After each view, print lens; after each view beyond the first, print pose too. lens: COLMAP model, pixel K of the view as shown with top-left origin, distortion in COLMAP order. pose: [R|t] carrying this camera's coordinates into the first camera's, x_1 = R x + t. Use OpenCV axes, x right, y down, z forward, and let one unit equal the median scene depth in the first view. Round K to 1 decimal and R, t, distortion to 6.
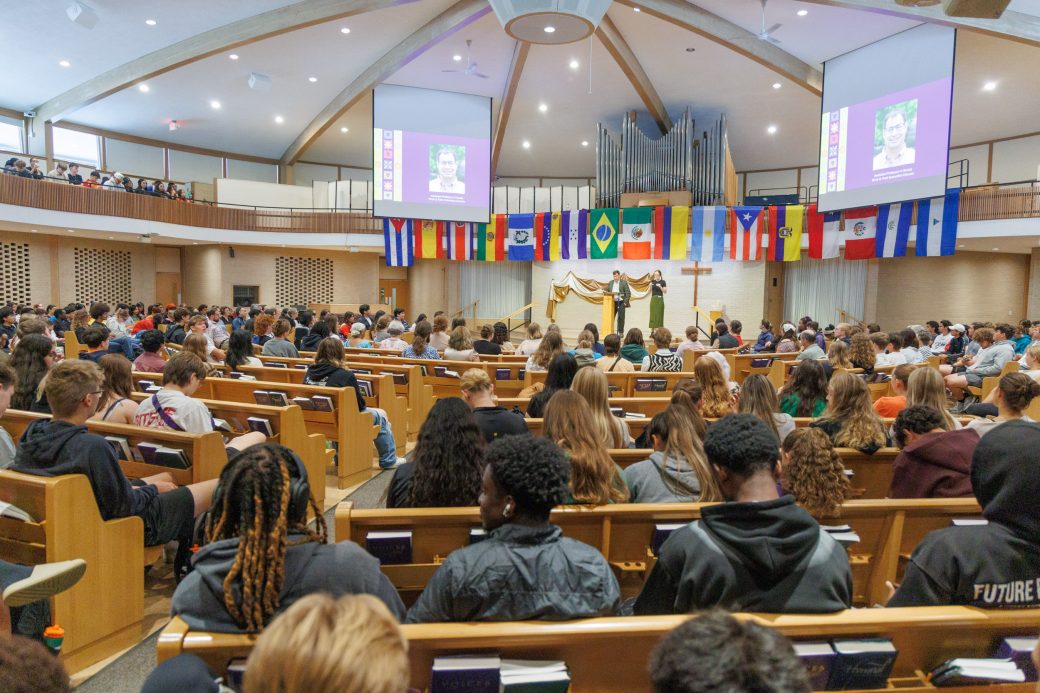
lens RADIAL K [[720.4, 0, 520.0], [0, 720.4, 346.5], [0, 0, 1]] dist [0.018594, -0.000987]
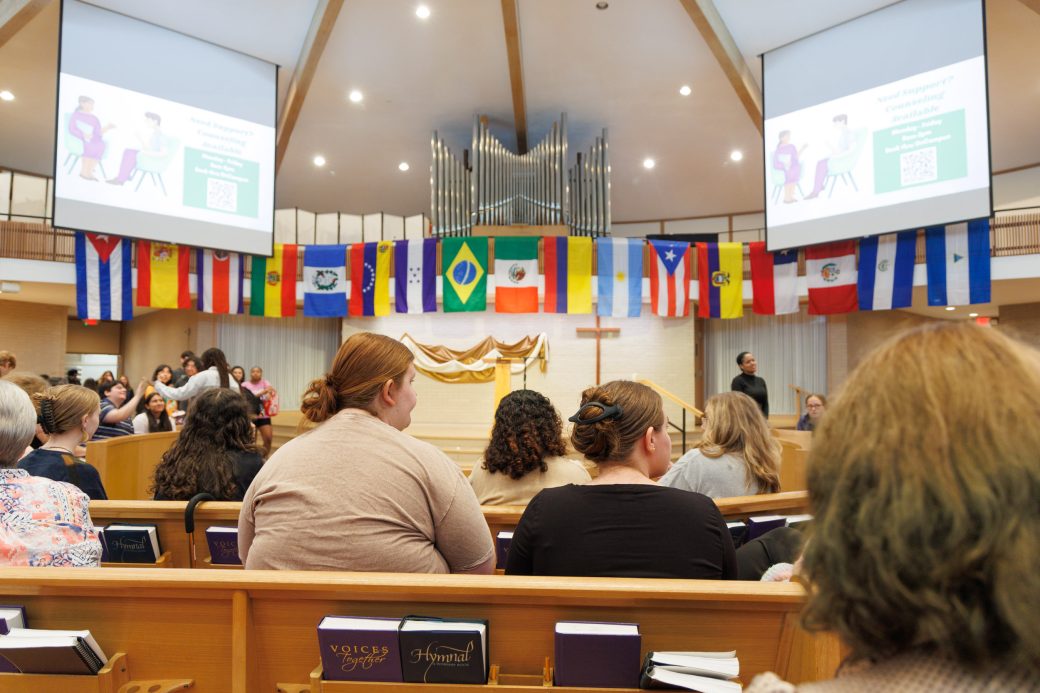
lens RADIAL K [[720.4, 0, 520.0], [0, 720.4, 346.5], [0, 0, 1]] dist [0.018594, -0.000987]
pose [[0.938033, 0.011181, 0.346367, -0.062058], [0.035070, 0.991286, -0.126976, -0.007155], [-0.344768, 0.131255, 0.929466, 0.386351]]
